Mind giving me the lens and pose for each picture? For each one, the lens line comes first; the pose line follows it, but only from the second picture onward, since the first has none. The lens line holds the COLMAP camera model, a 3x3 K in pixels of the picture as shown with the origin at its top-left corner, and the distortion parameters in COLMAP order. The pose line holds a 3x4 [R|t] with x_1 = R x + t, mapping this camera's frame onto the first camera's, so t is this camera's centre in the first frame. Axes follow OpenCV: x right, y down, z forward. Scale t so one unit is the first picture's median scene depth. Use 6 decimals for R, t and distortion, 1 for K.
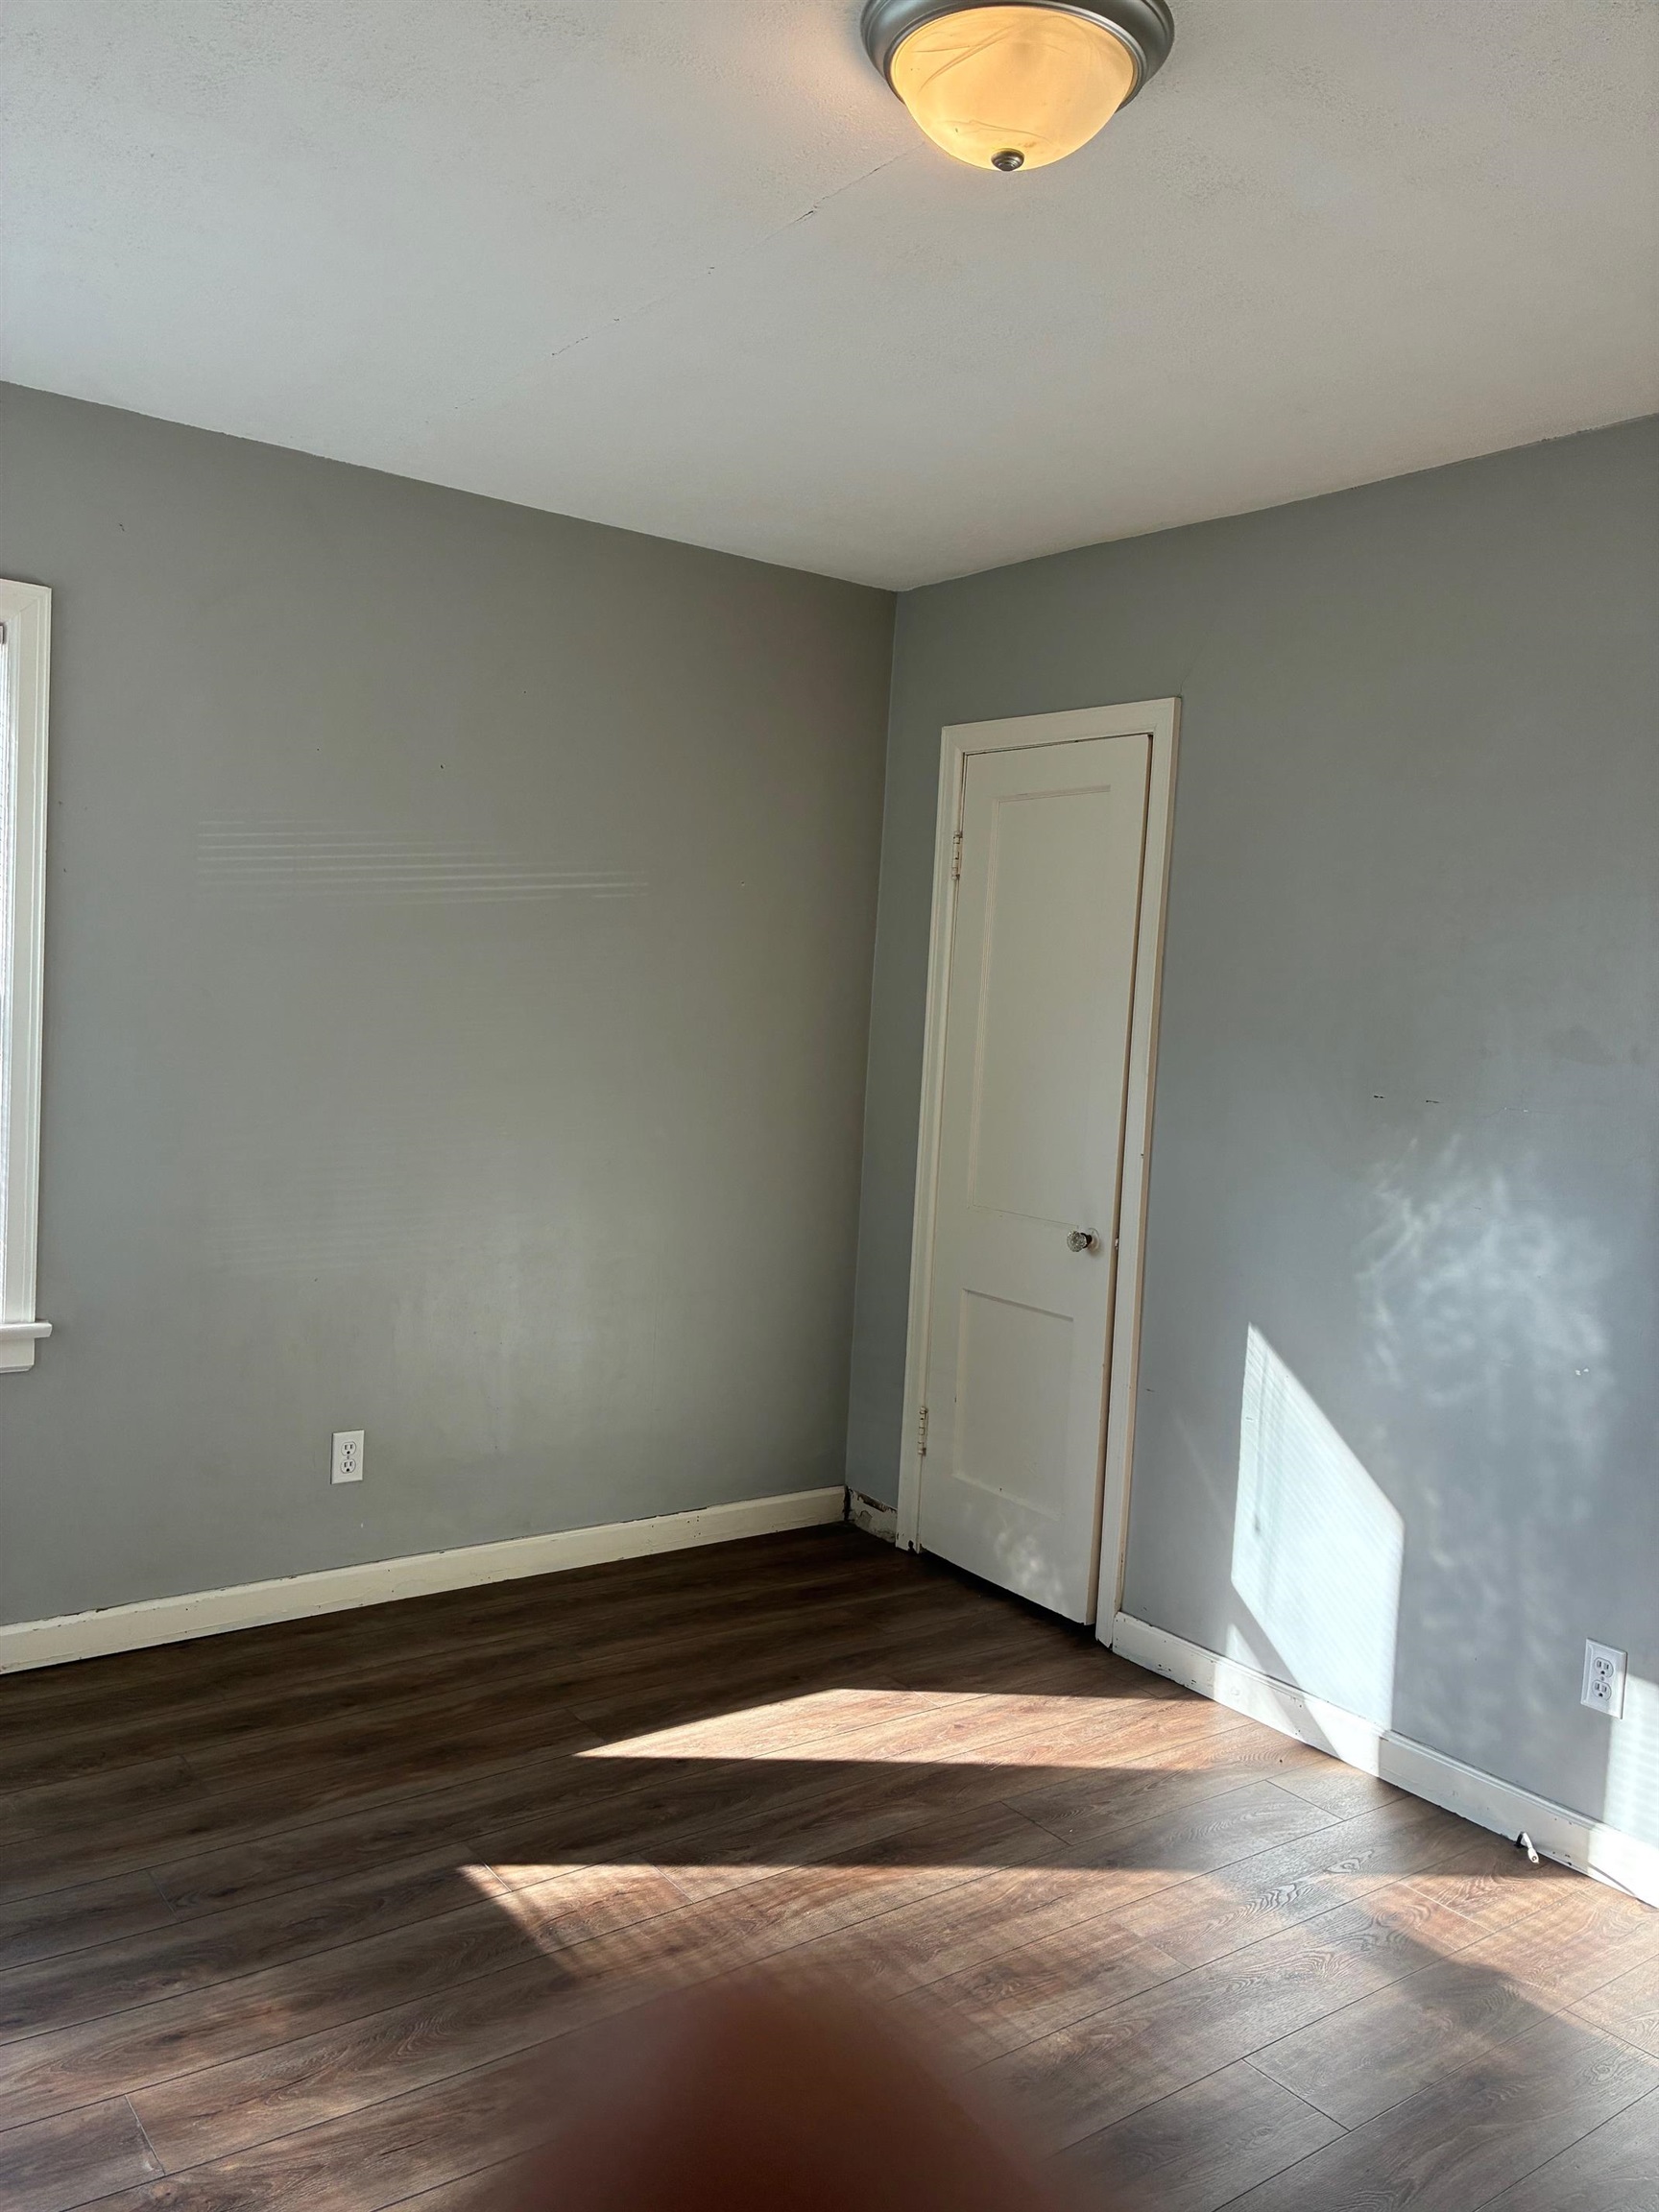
lens RADIAL K [[1668.5, 0, 825.6], [0, 1668.5, 1103.5], [0, 0, 1]] dist [0.055391, -0.085639]
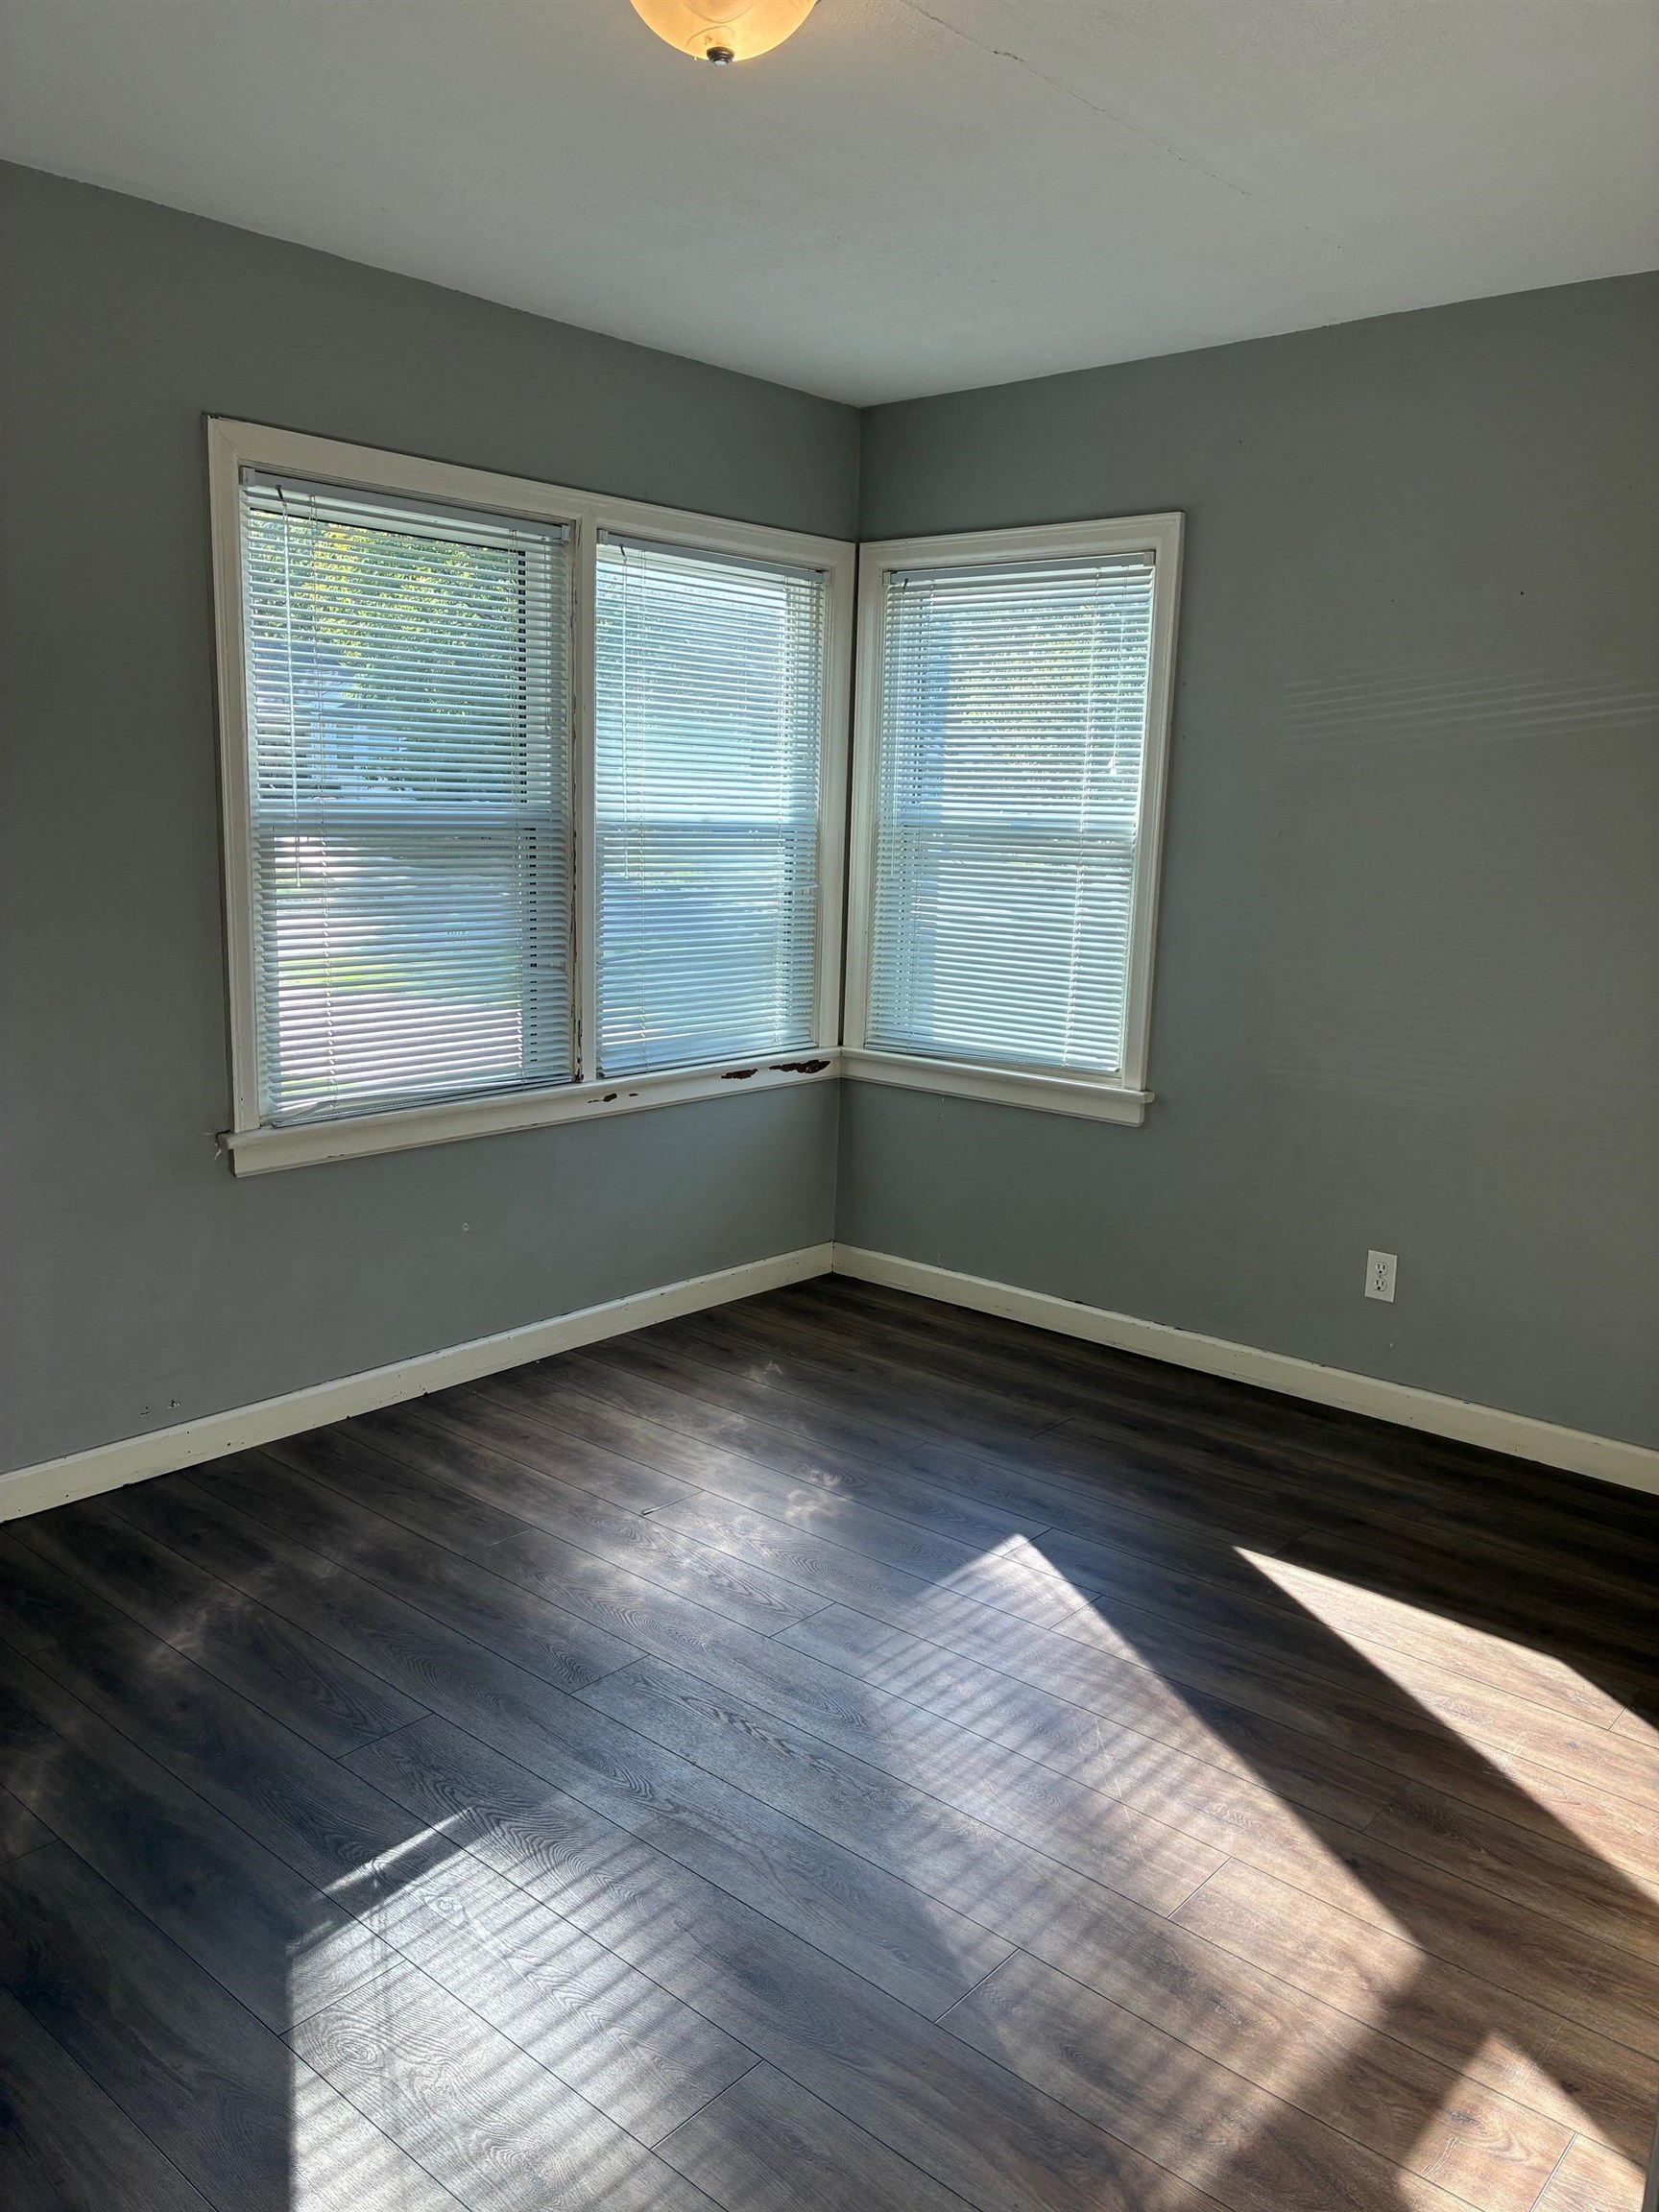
lens RADIAL K [[1668.5, 0, 825.6], [0, 1668.5, 1103.5], [0, 0, 1]] dist [0.055391, -0.085639]
pose [[0.206489, 0.126405, -0.970249, 0.742037], [-0.080862, 0.990432, 0.111826, 0.014161], [0.975102, 0.055365, 0.214735, 0.479529]]
